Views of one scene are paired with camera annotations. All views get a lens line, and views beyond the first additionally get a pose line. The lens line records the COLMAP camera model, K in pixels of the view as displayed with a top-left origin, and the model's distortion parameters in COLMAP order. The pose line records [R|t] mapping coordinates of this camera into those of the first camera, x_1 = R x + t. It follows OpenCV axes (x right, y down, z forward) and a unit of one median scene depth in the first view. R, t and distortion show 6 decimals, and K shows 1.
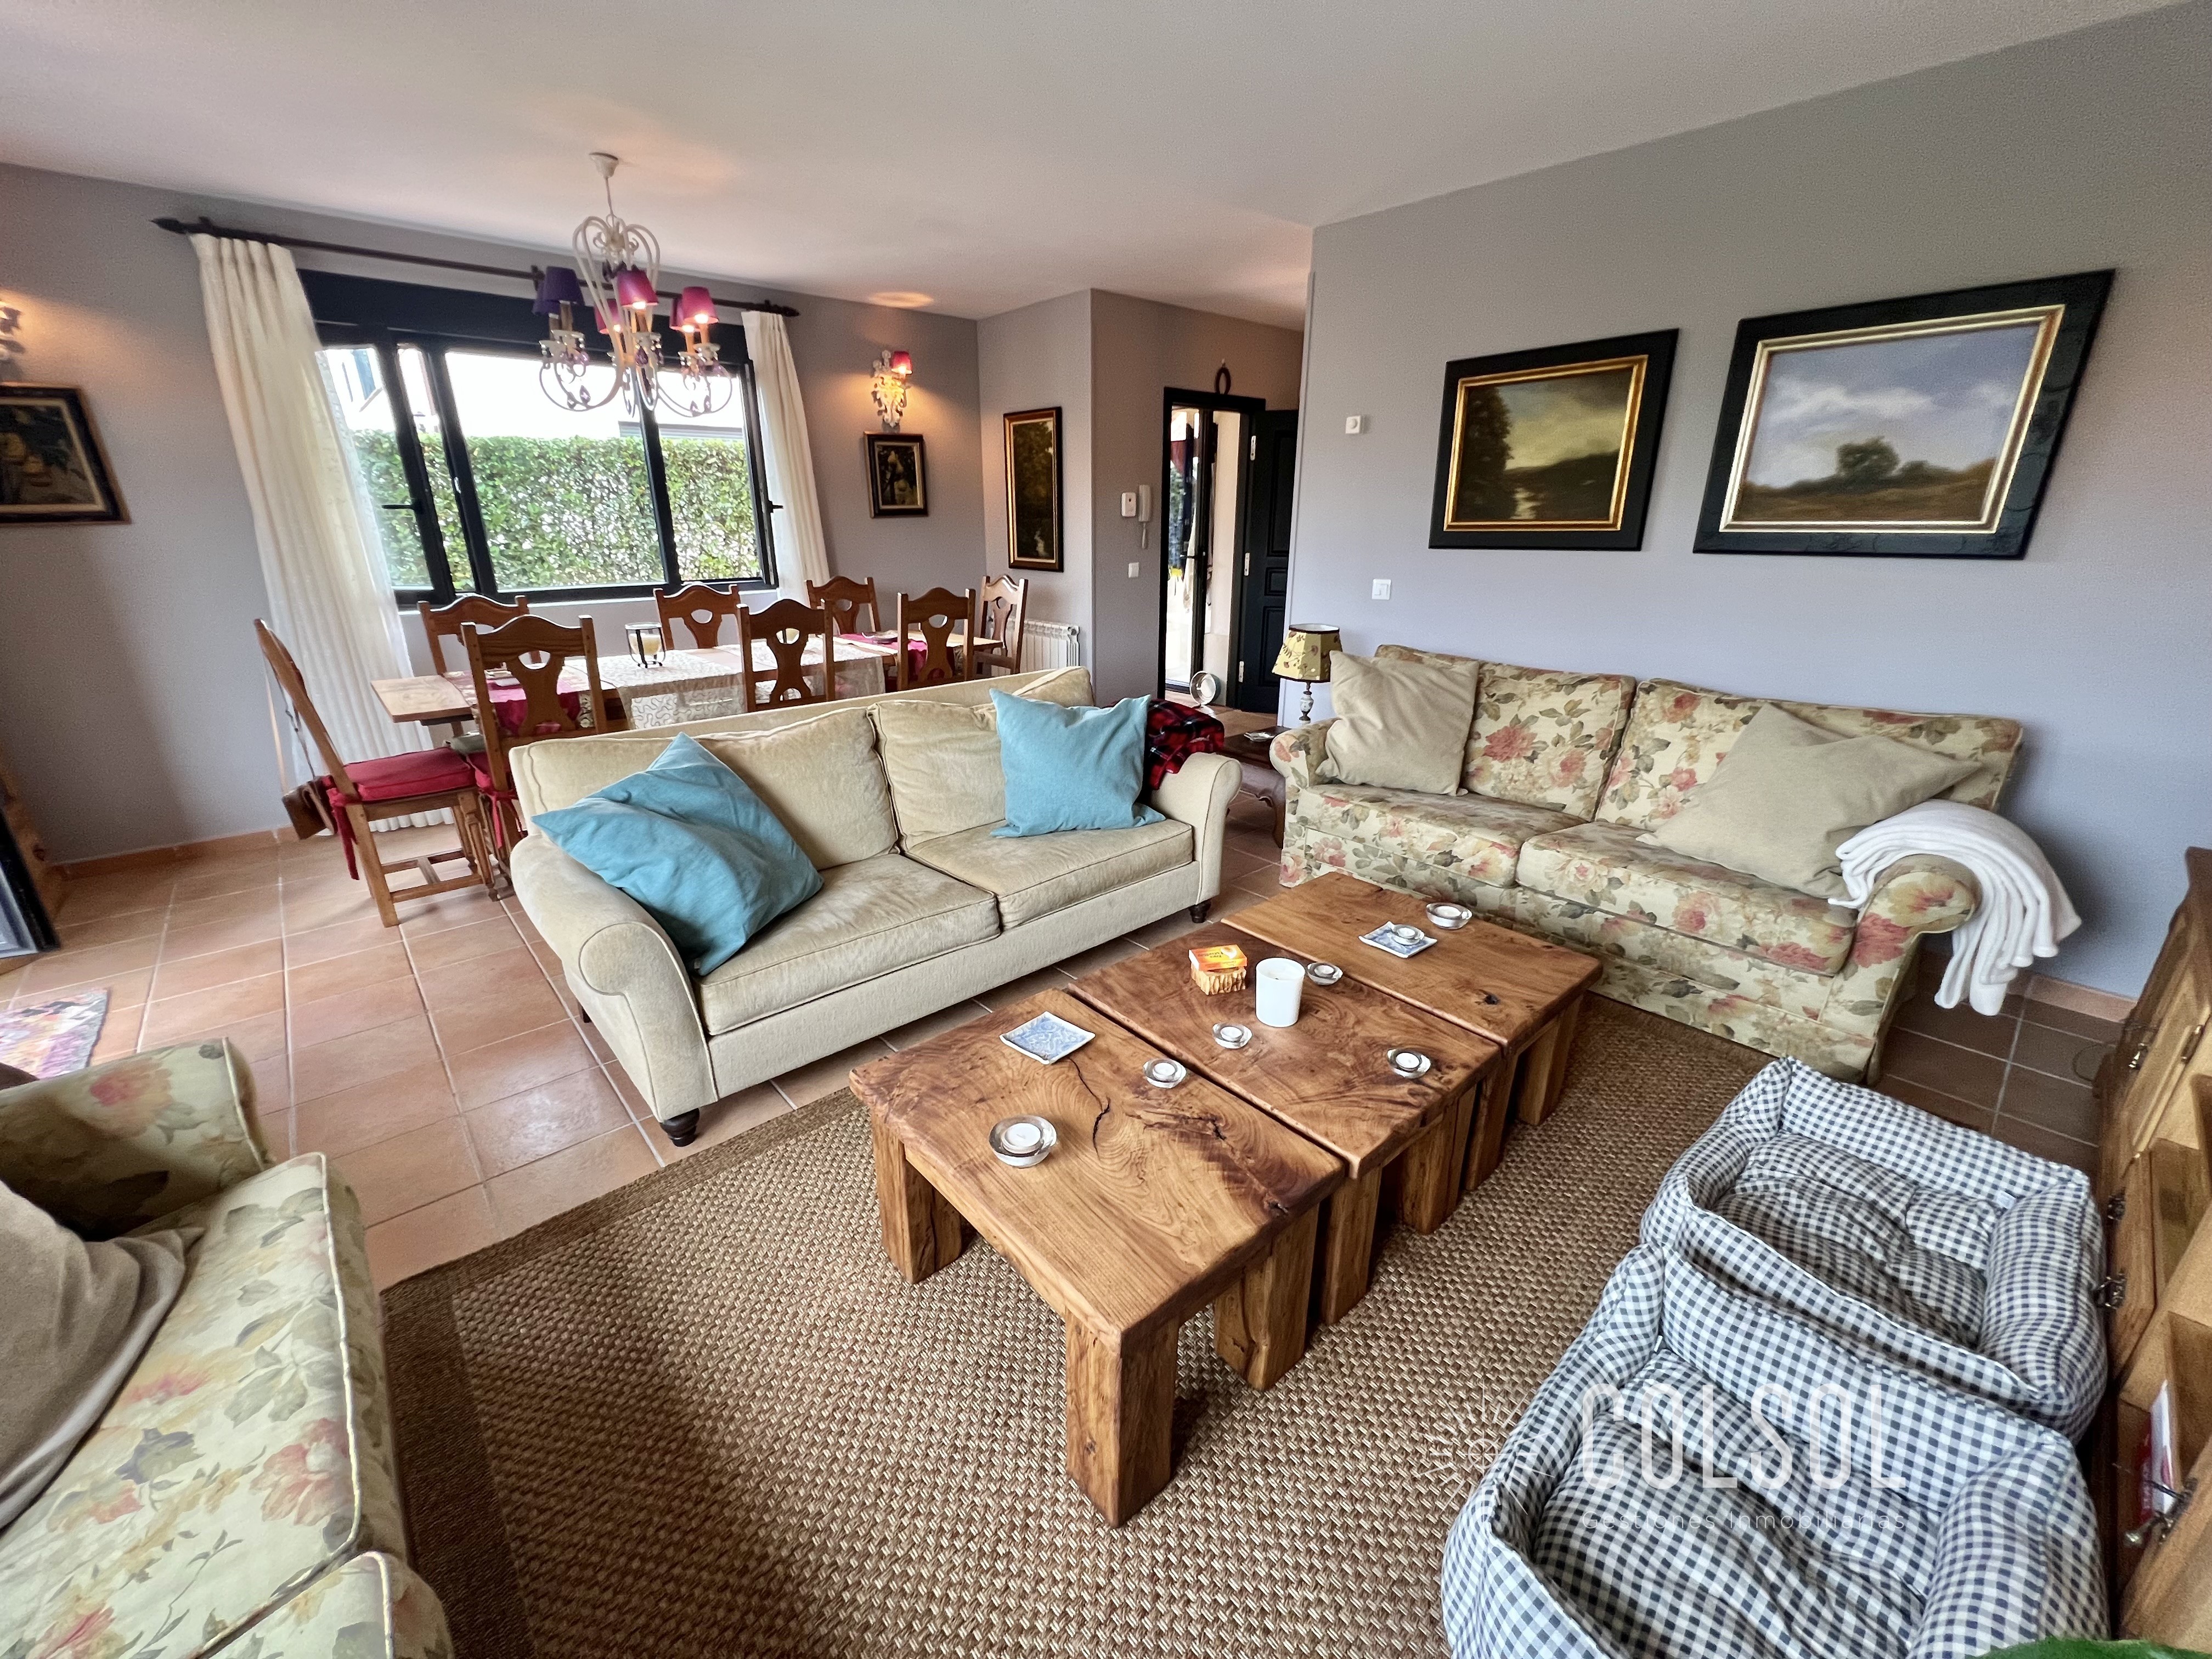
lens RADIAL K [[878.4, 0, 1093.1], [0, 878.4, 827.2], [0, 0, 1]] dist [-0.003440, 0.000367]
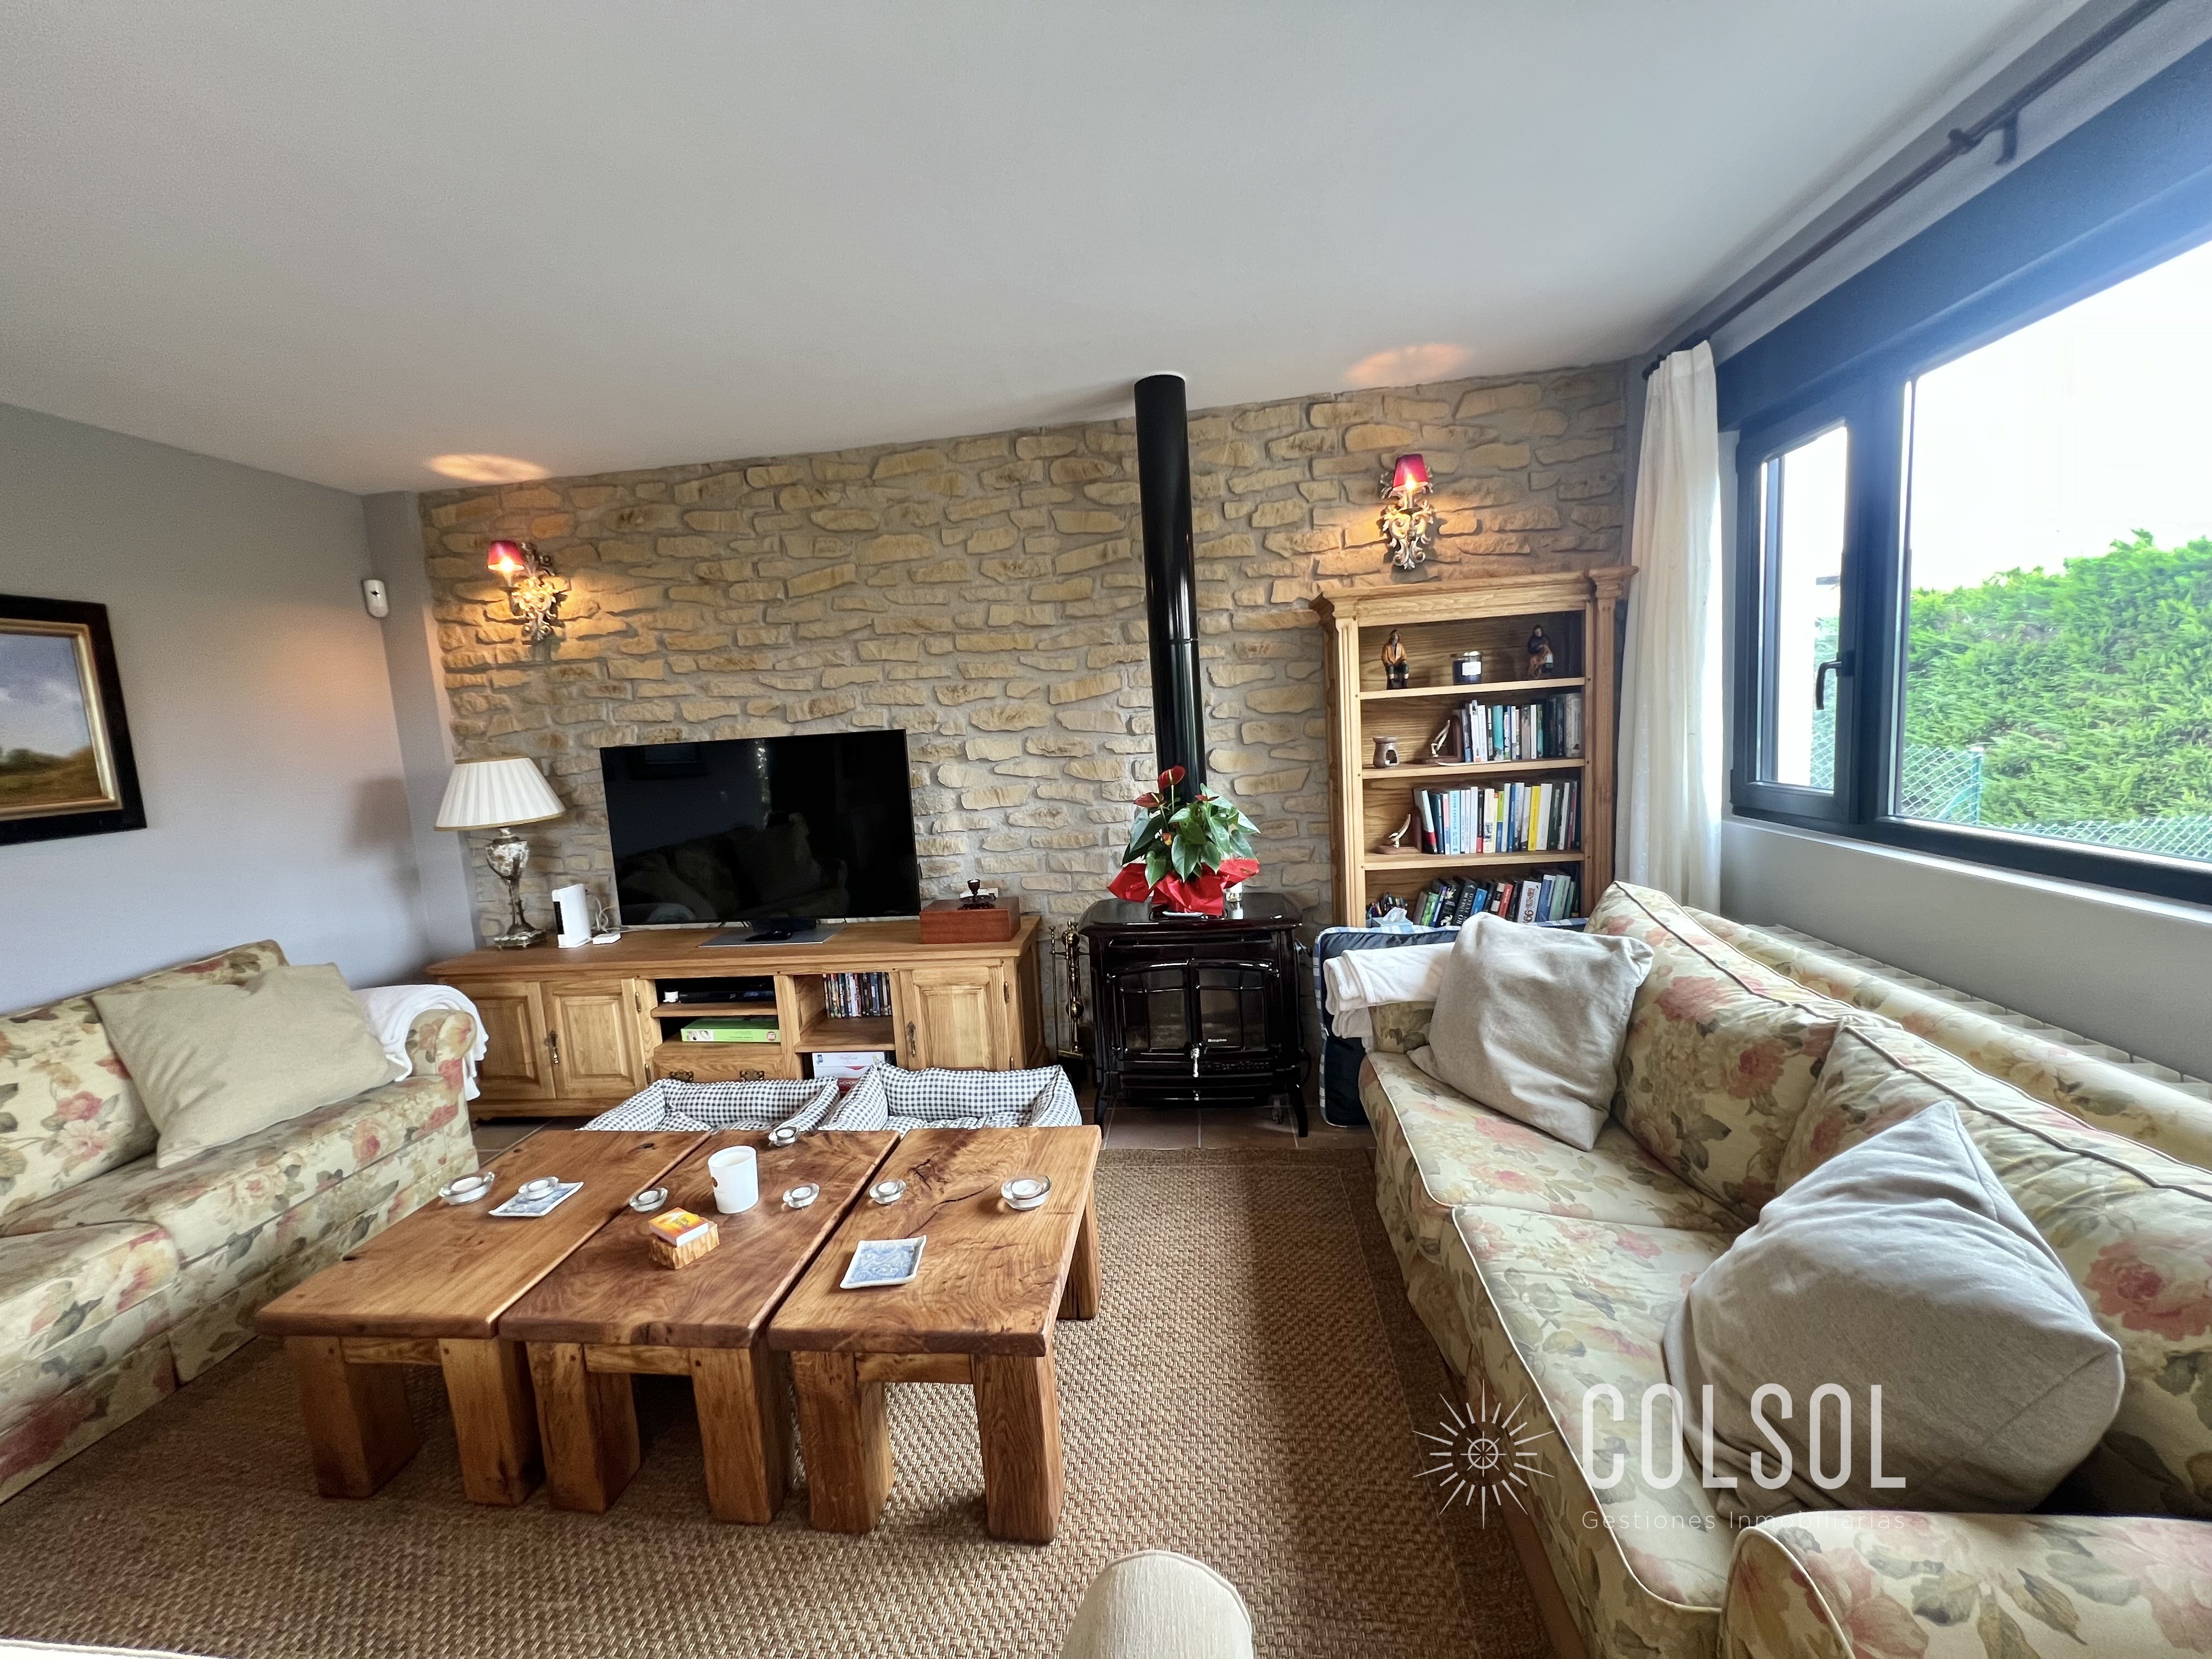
lens RADIAL K [[878.4, 0, 1093.1], [0, 878.4, 827.2], [0, 0, 1]] dist [-0.003440, 0.000367]
pose [[-0.660506, -0.048930, 0.749225, -0.513748], [0.312483, 0.889431, 0.333567, -0.248381], [-0.682705, 0.454443, -0.572184, 0.665204]]
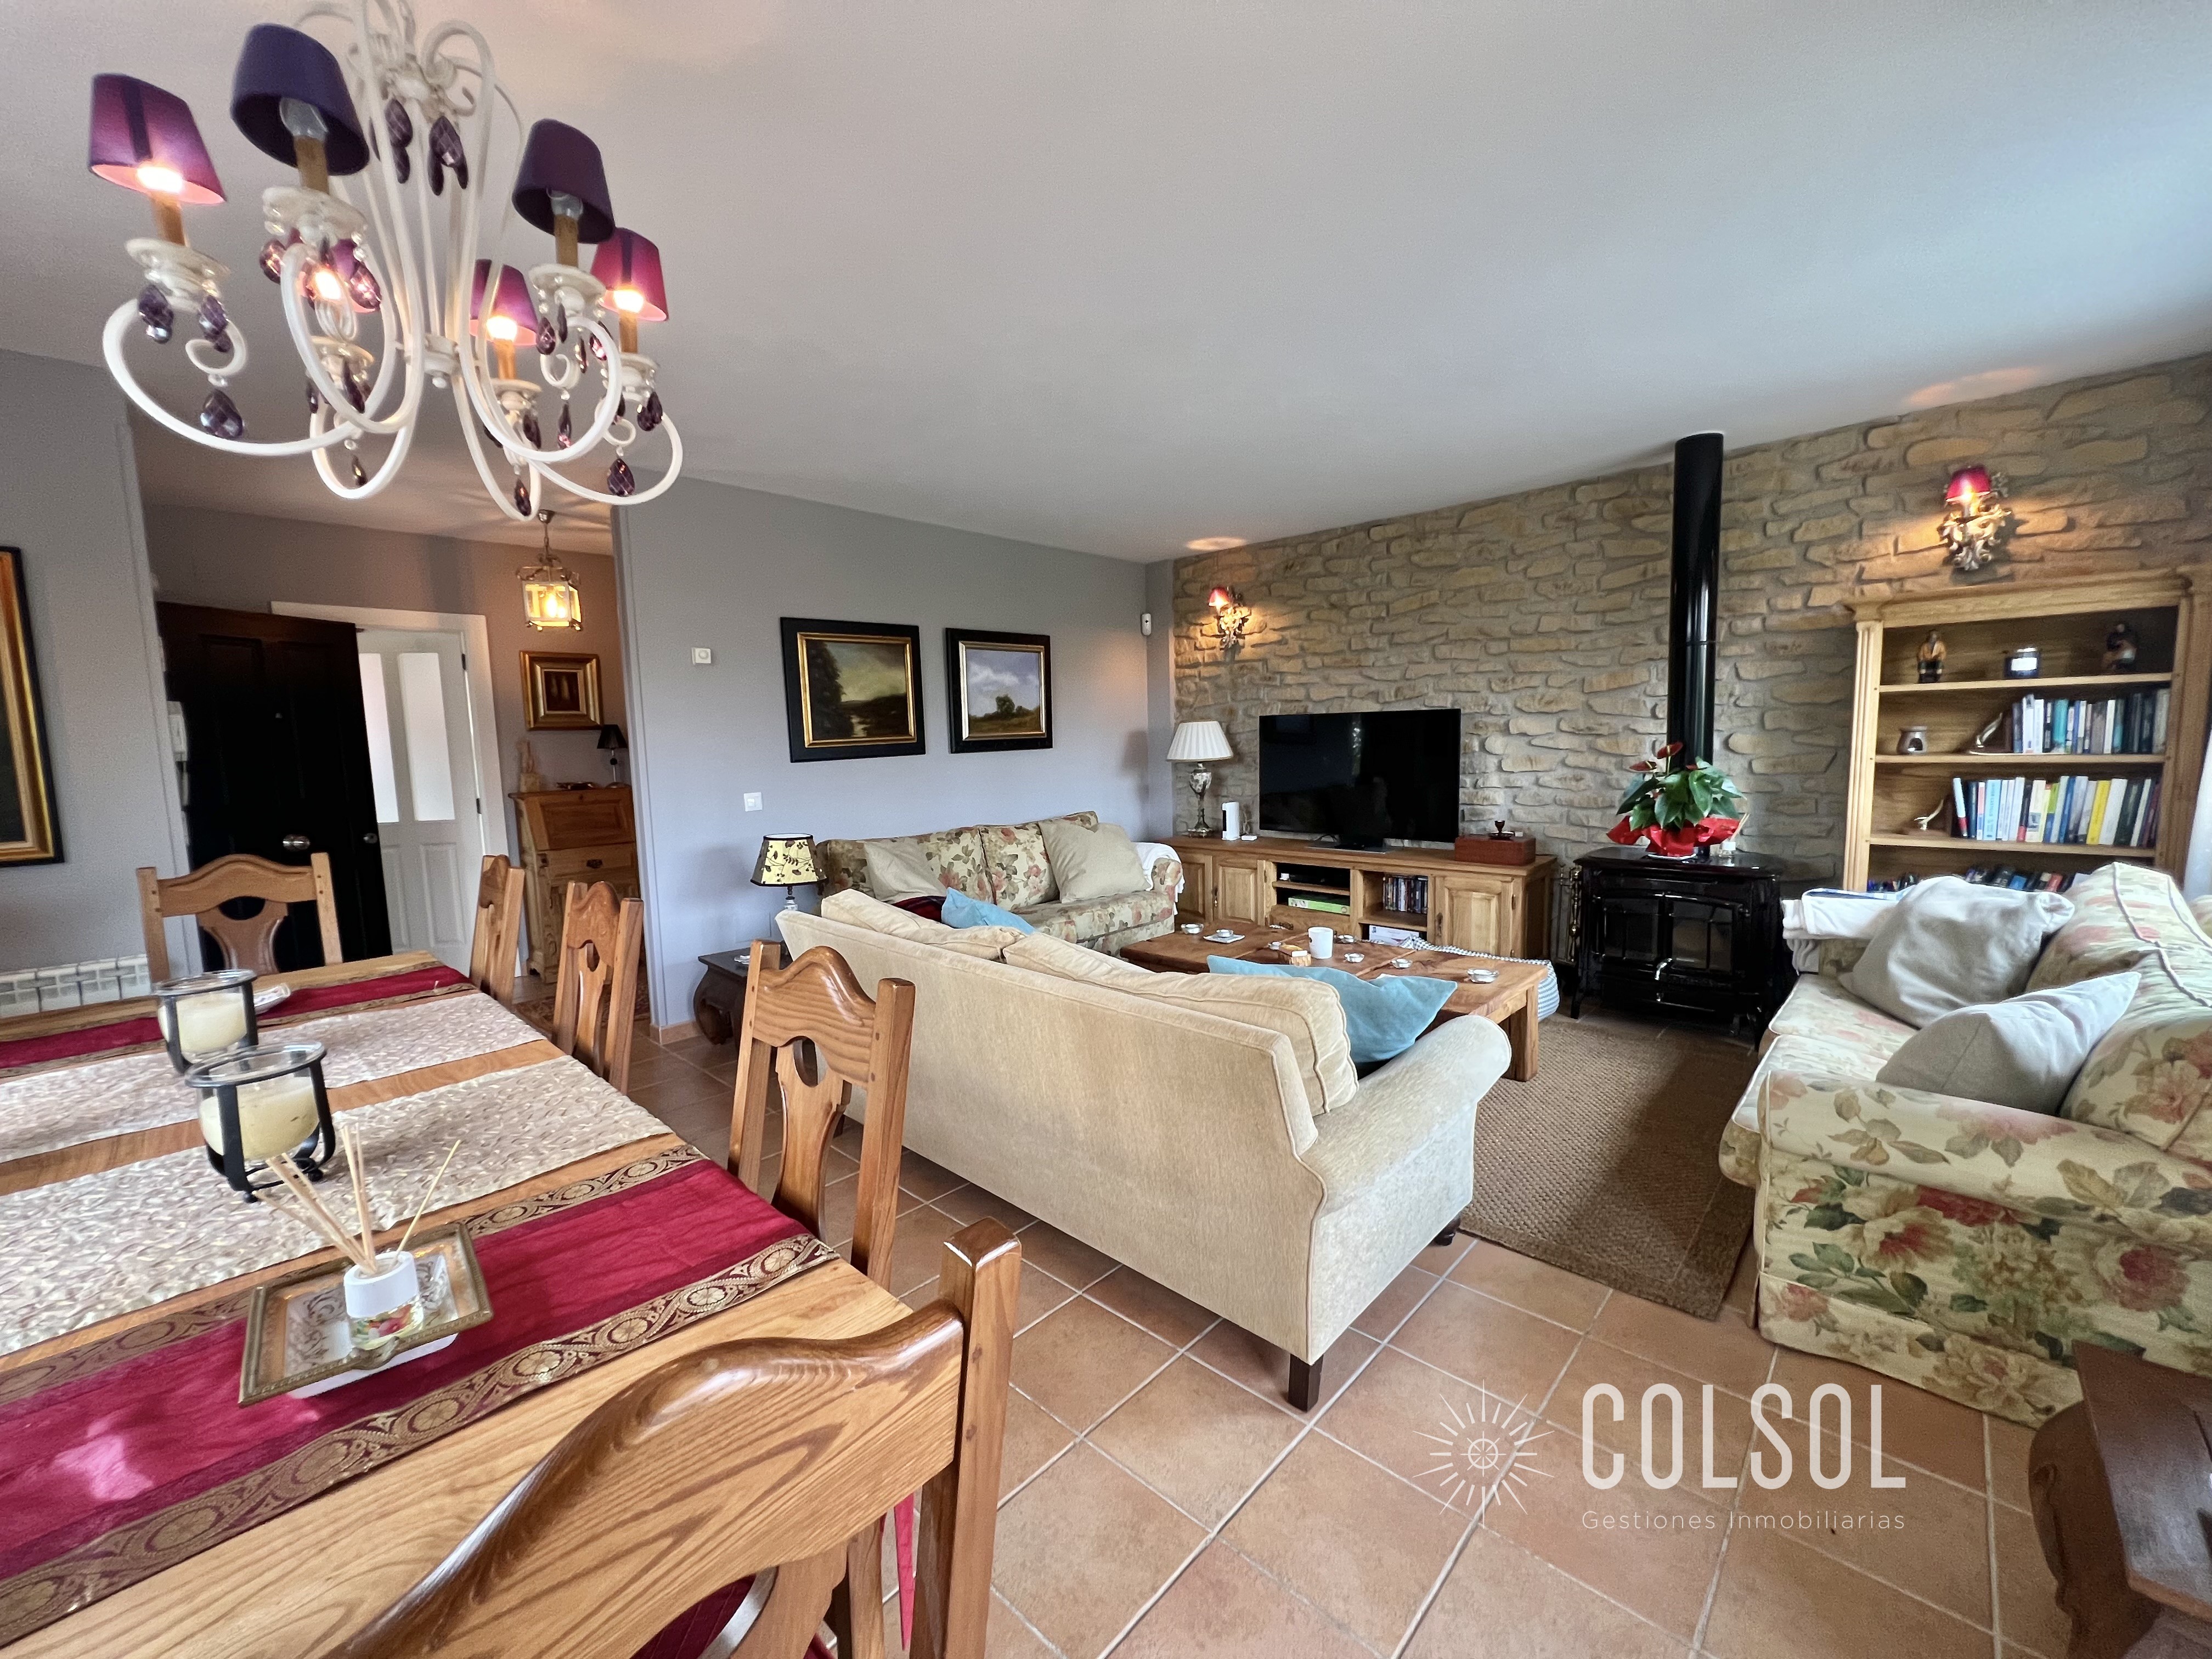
lens RADIAL K [[878.4, 0, 1093.1], [0, 878.4, 827.2], [0, 0, 1]] dist [-0.003440, 0.000367]
pose [[-0.073164, -0.102264, 0.992063, -1.022792], [0.361214, 0.924476, 0.121936, -0.292424], [-0.929608, 0.367268, -0.030699, 0.861422]]
